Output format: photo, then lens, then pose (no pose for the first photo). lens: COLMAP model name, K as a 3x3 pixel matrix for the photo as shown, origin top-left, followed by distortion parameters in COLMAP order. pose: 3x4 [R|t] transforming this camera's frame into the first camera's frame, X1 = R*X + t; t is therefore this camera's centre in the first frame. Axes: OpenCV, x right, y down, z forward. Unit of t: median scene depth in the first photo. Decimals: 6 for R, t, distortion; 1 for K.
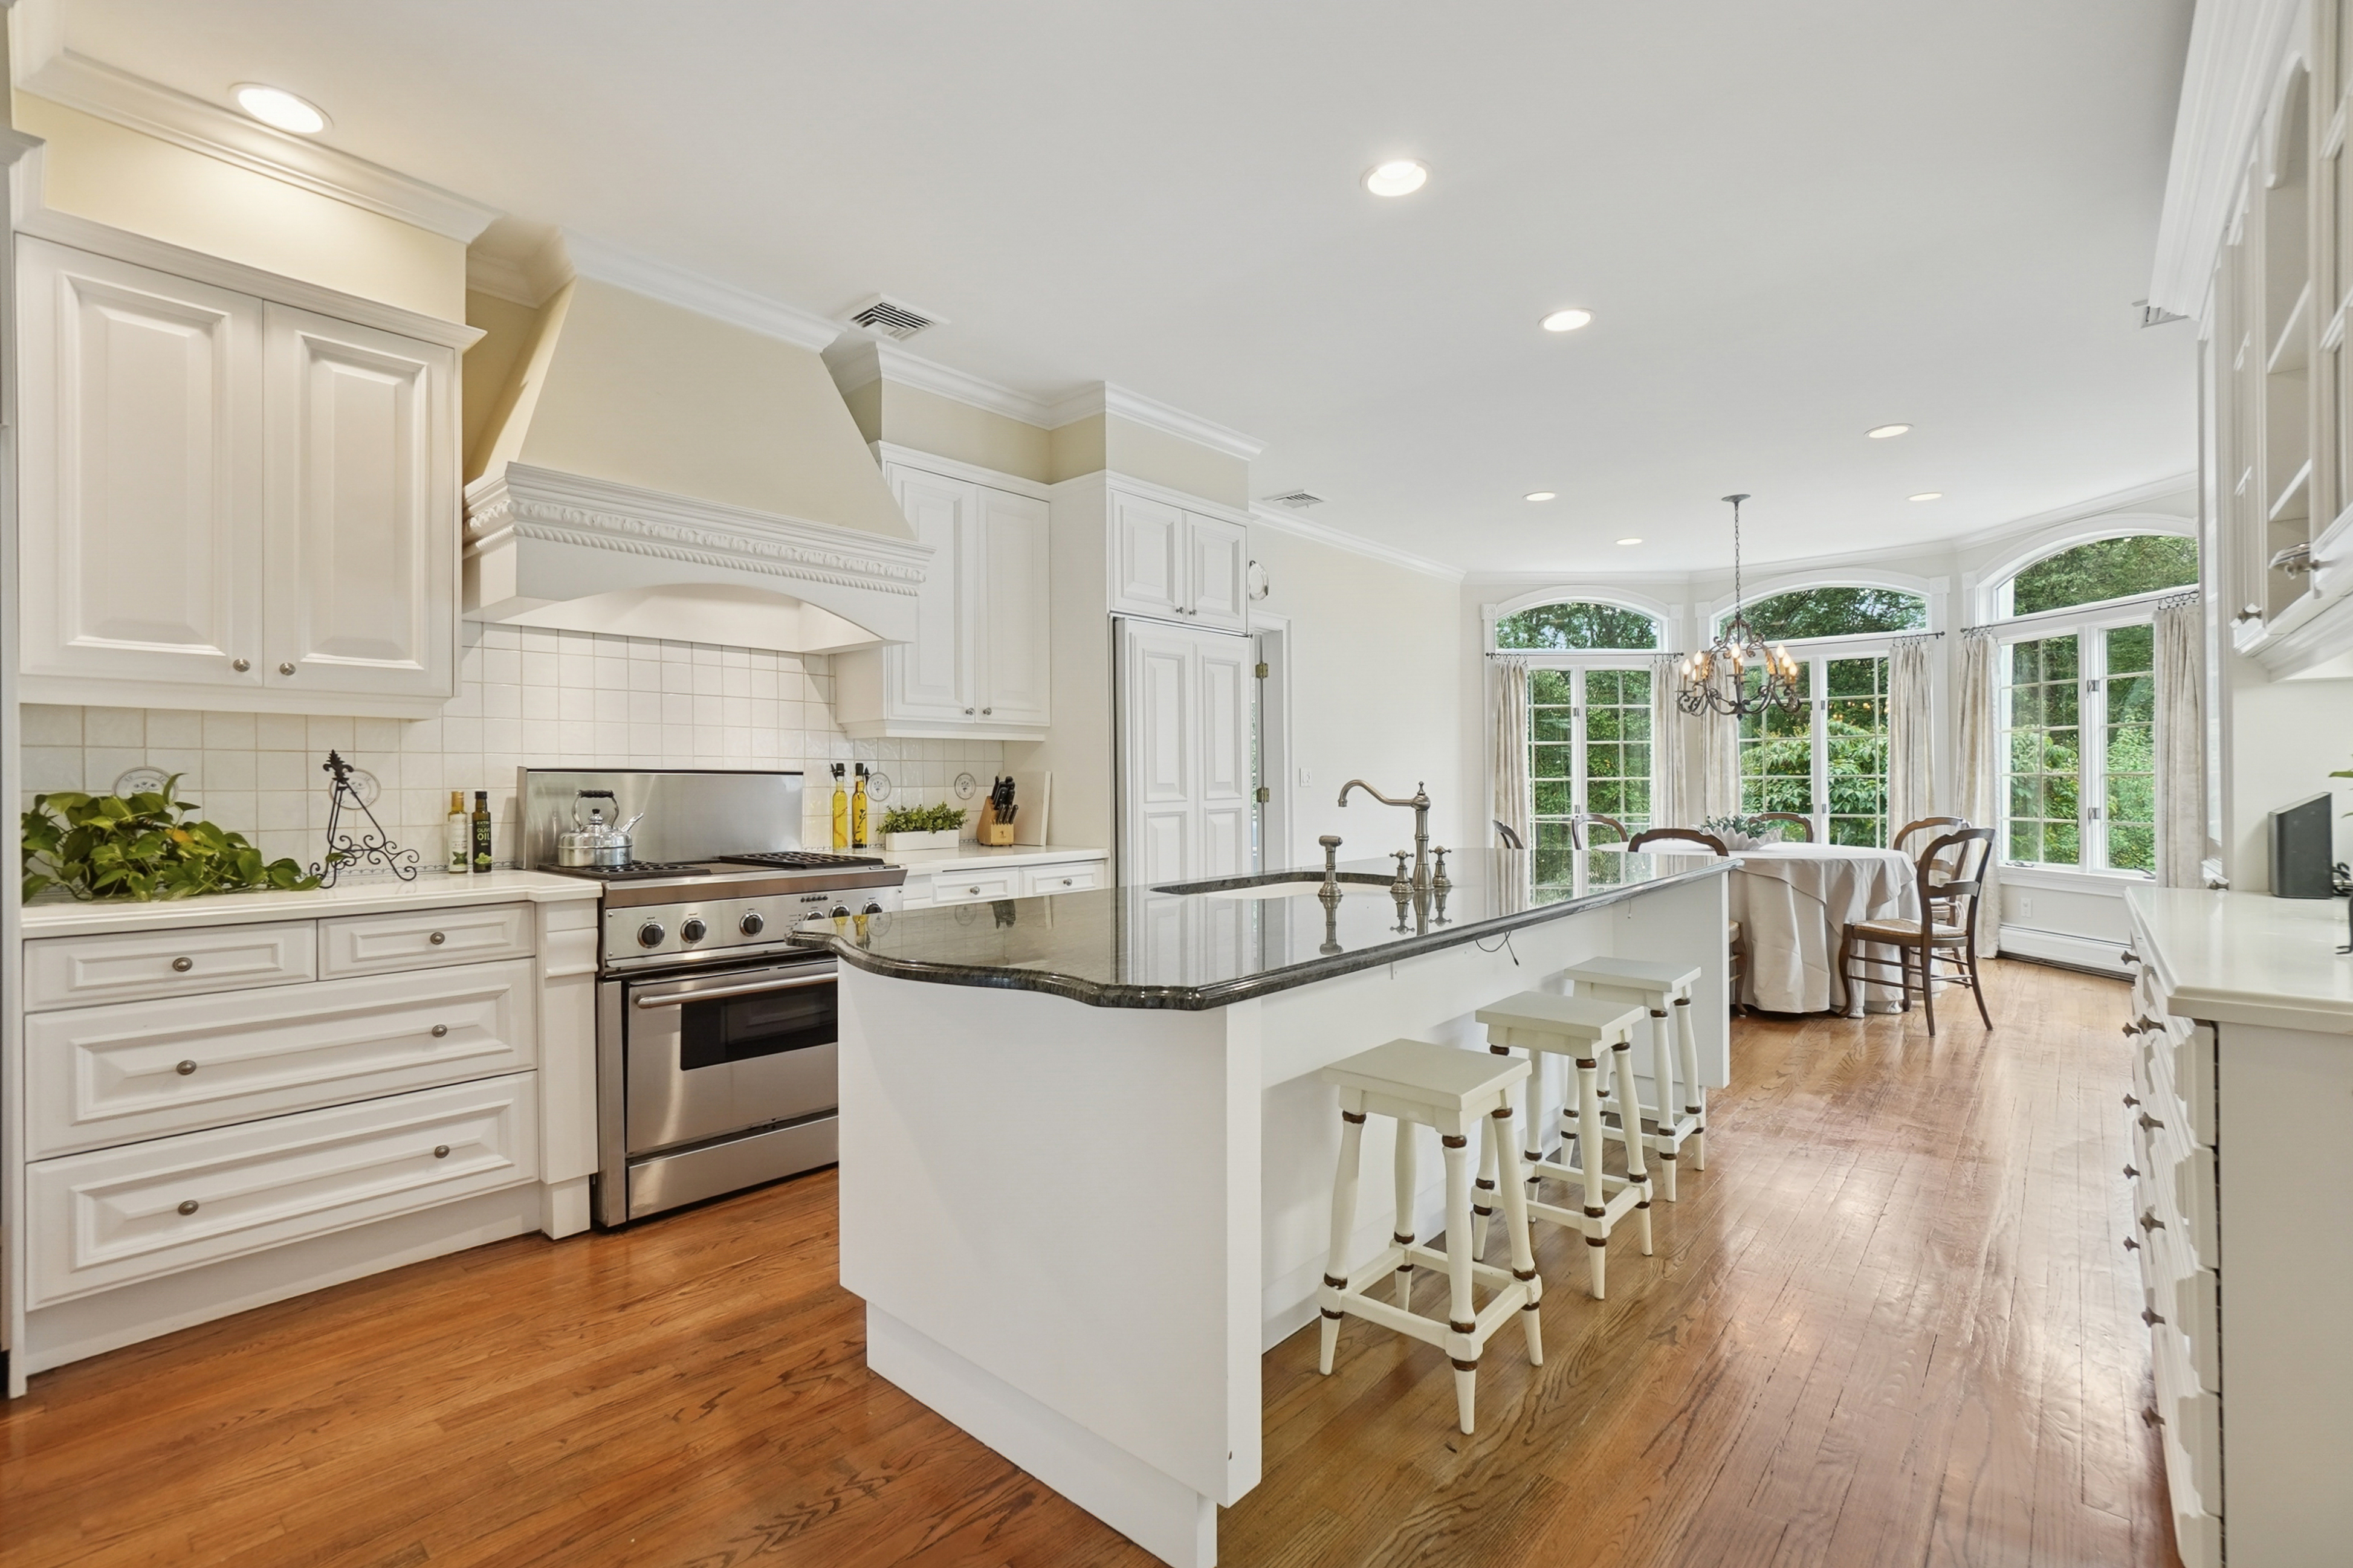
lens RADIAL K [[1037.7, 0, 1163.8], [0, 1037.7, 779.9], [0, 0, 1]] dist [-0.033355, 0.012176]
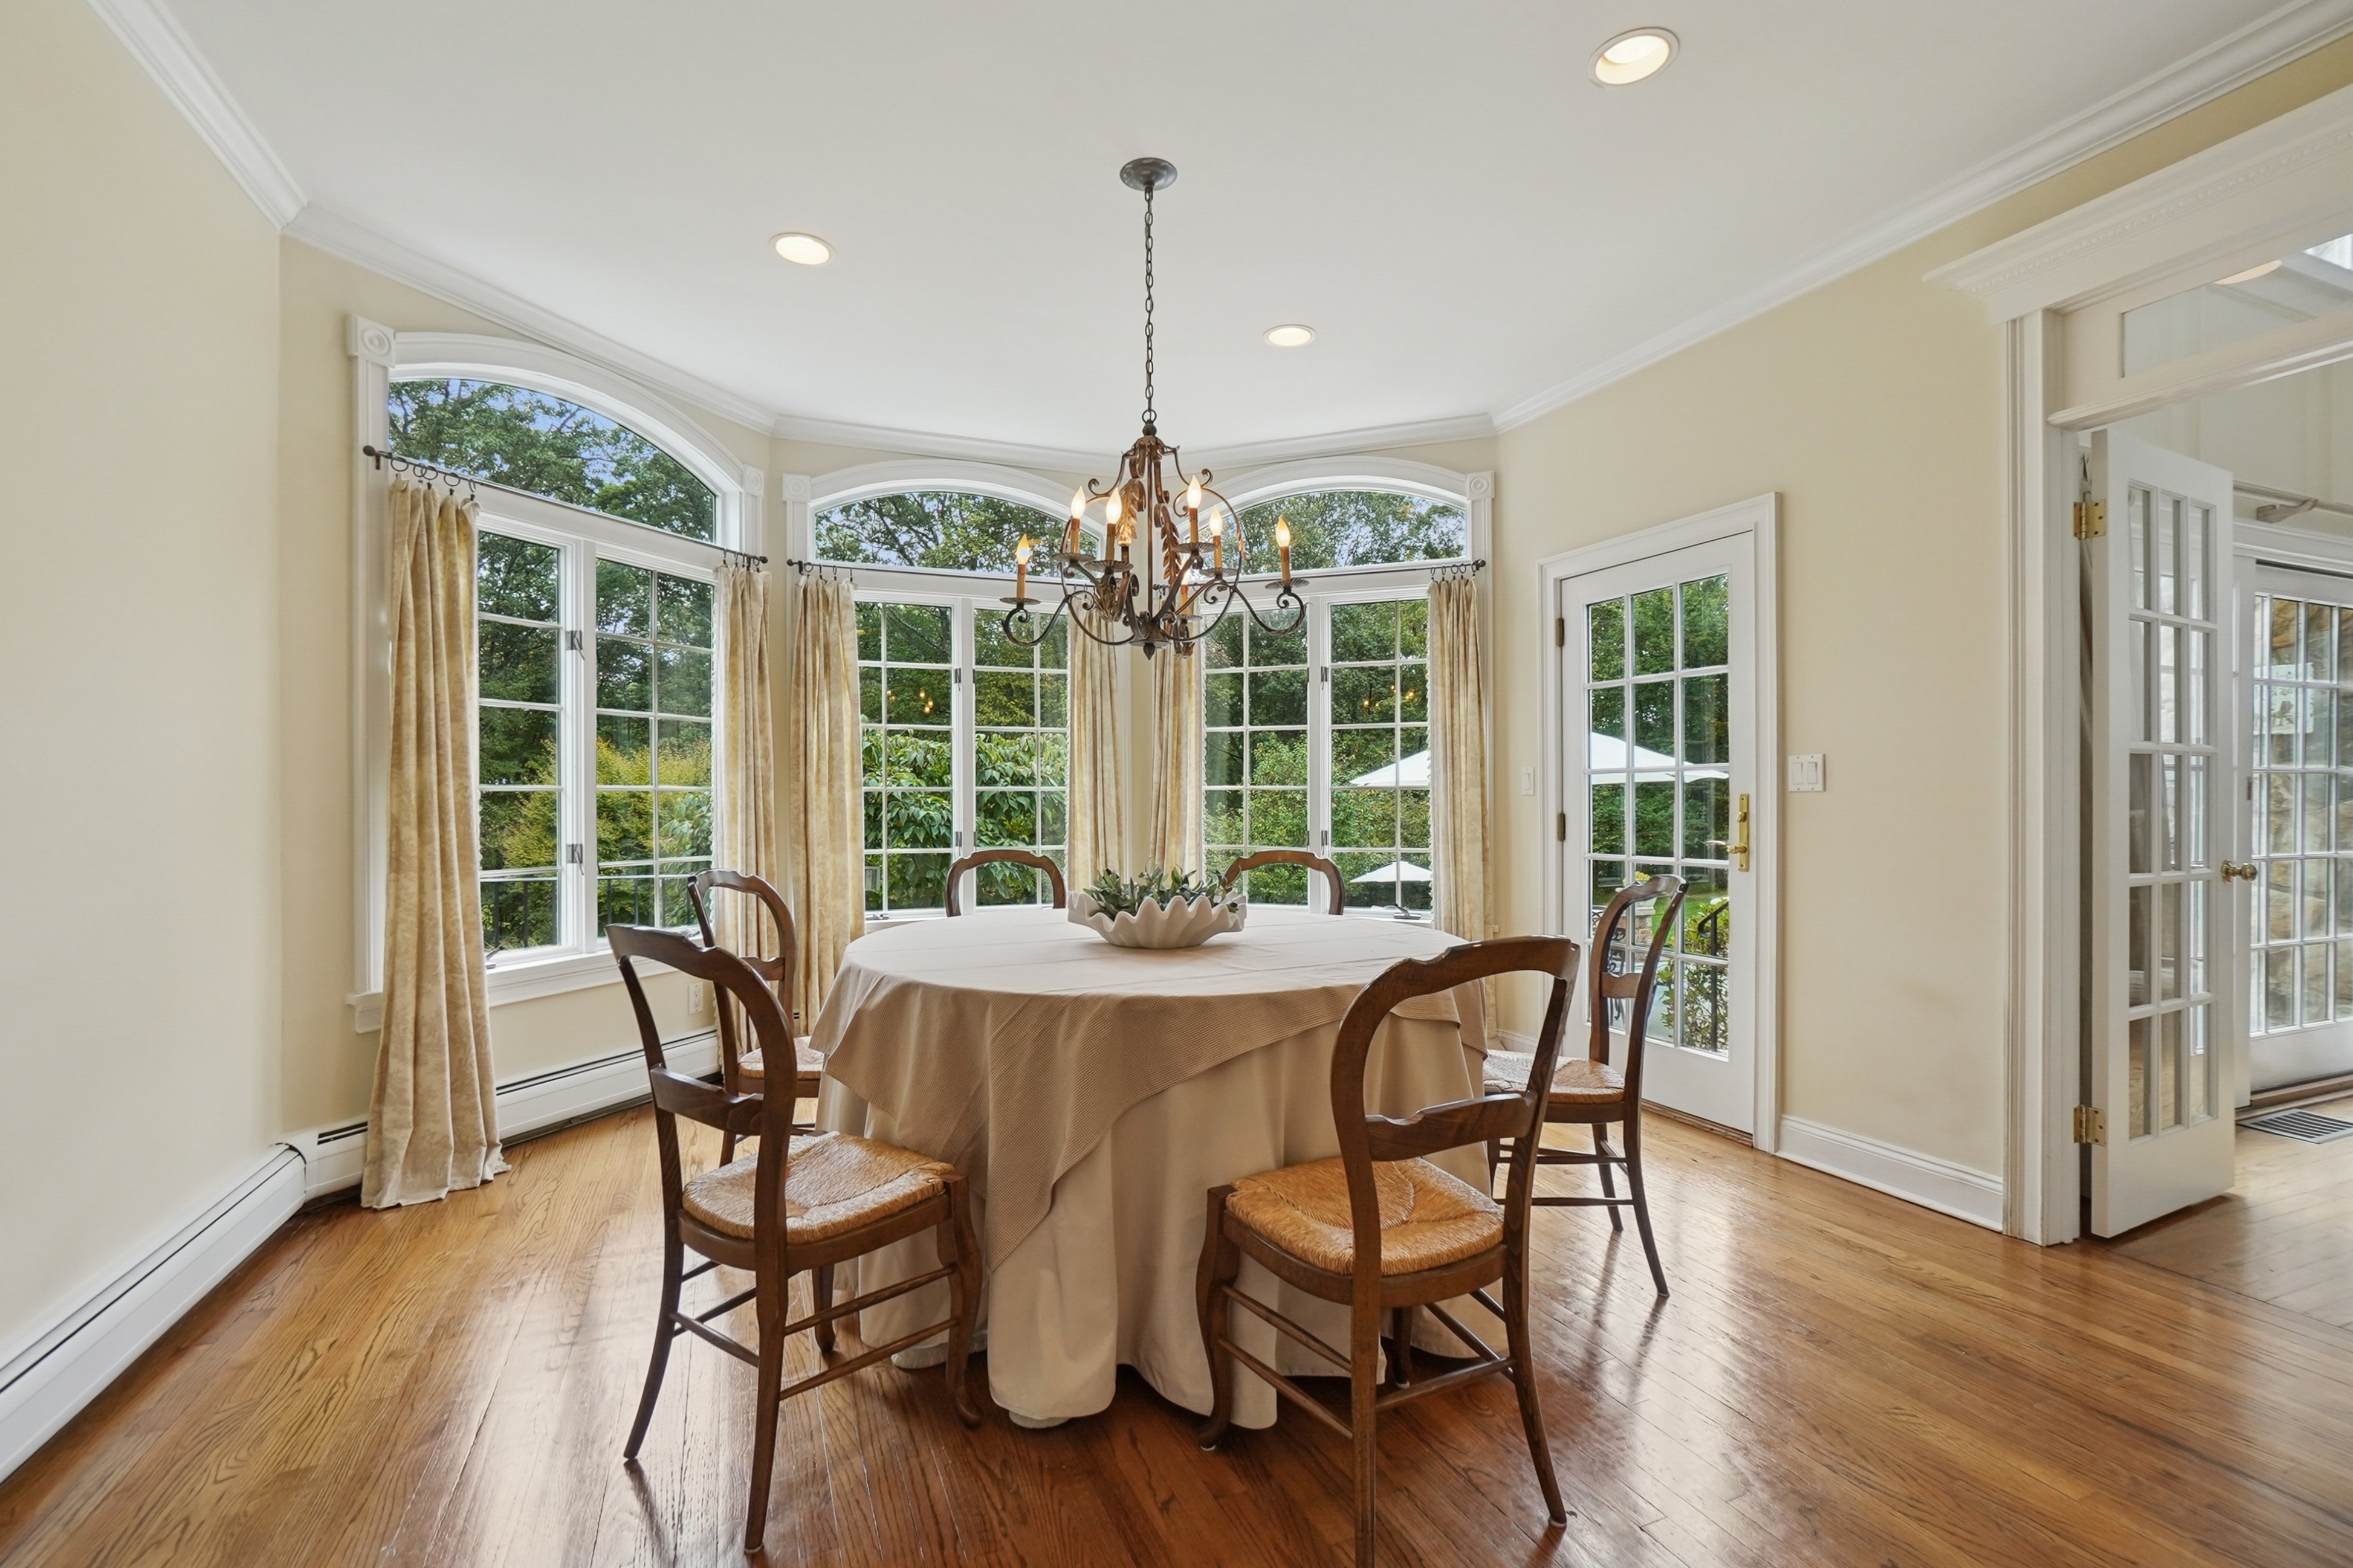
lens RADIAL K [[1037.7, 0, 1139.8], [0, 1037.7, 799.4], [0, 0, 1]] dist [-0.033355, 0.012176]
pose [[0.430313, 0.005340, 0.902664, 0.175865], [-0.004443, 0.999983, -0.003798, 0.007729], [-0.902669, -0.002376, 0.430330, 1.031013]]
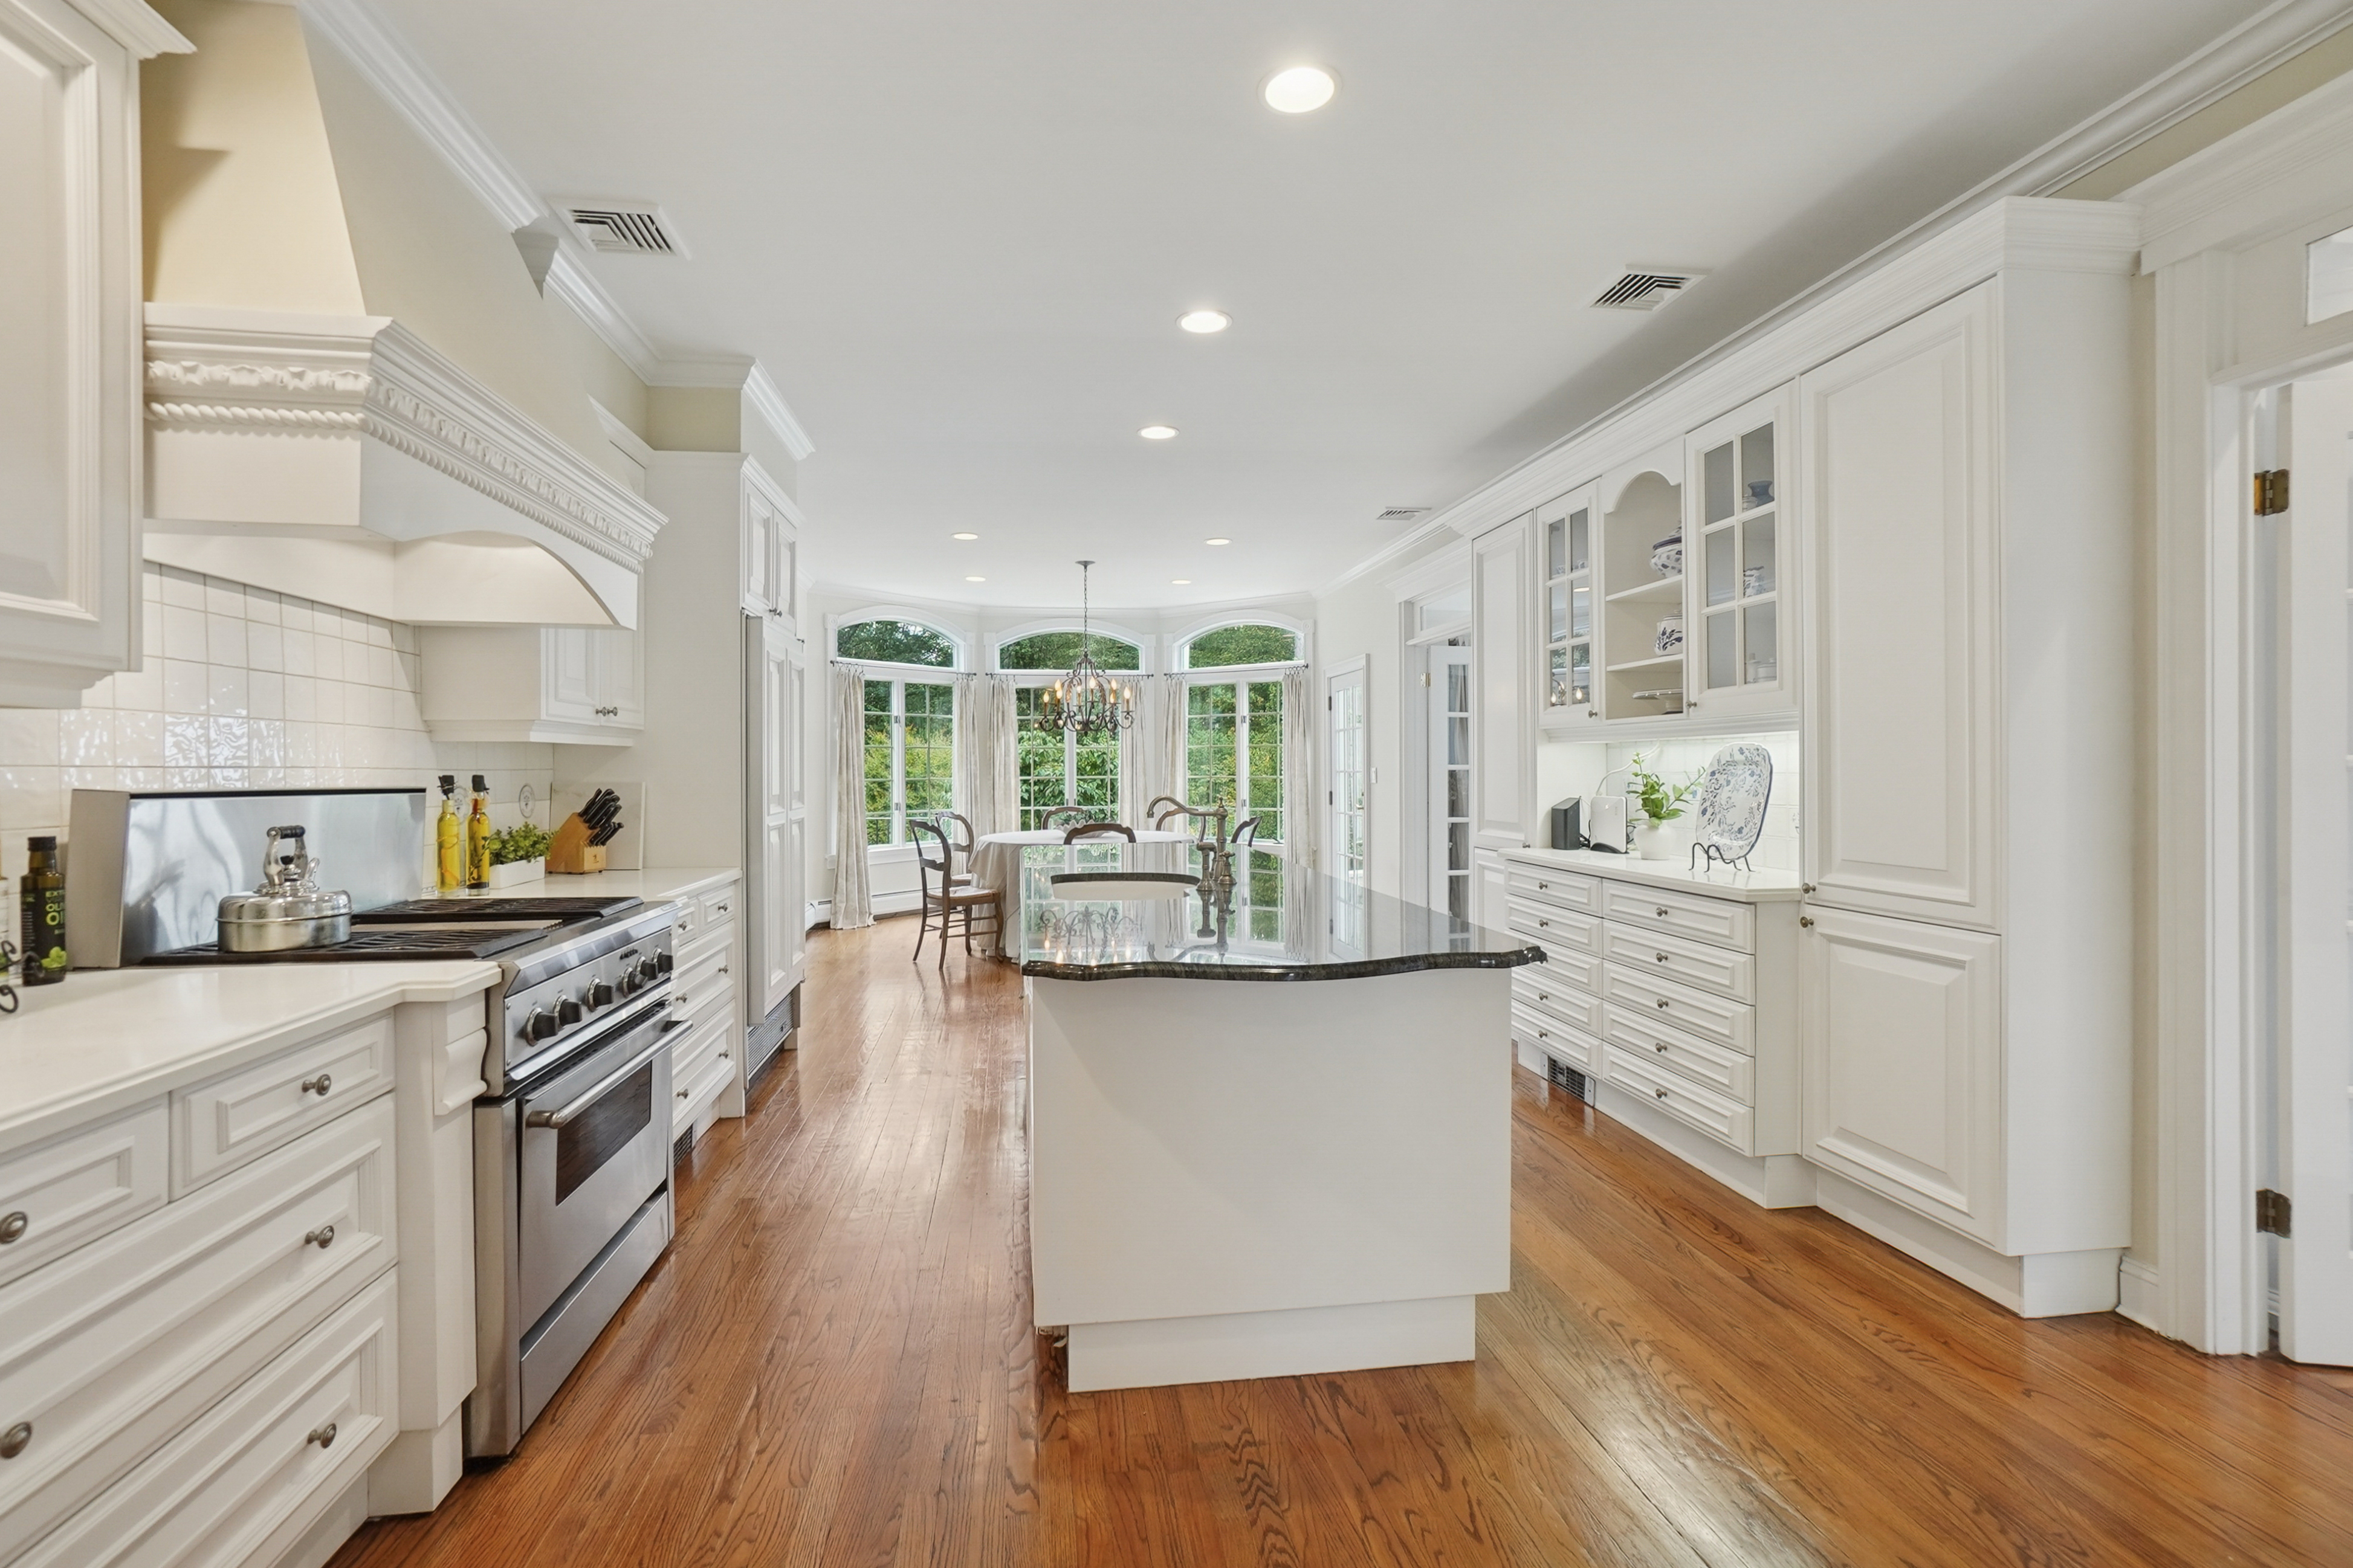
lens RADIAL K [[1037.7, 0, 1120.5], [0, 1037.7, 773.7], [0, 0, 1]] dist [-0.033355, 0.012176]
pose [[0.662749, 0.001379, 0.748840, -0.490136], [-0.003798, 0.999992, 0.001519, -0.018284], [-0.748832, -0.003851, 0.662749, 0.144202]]
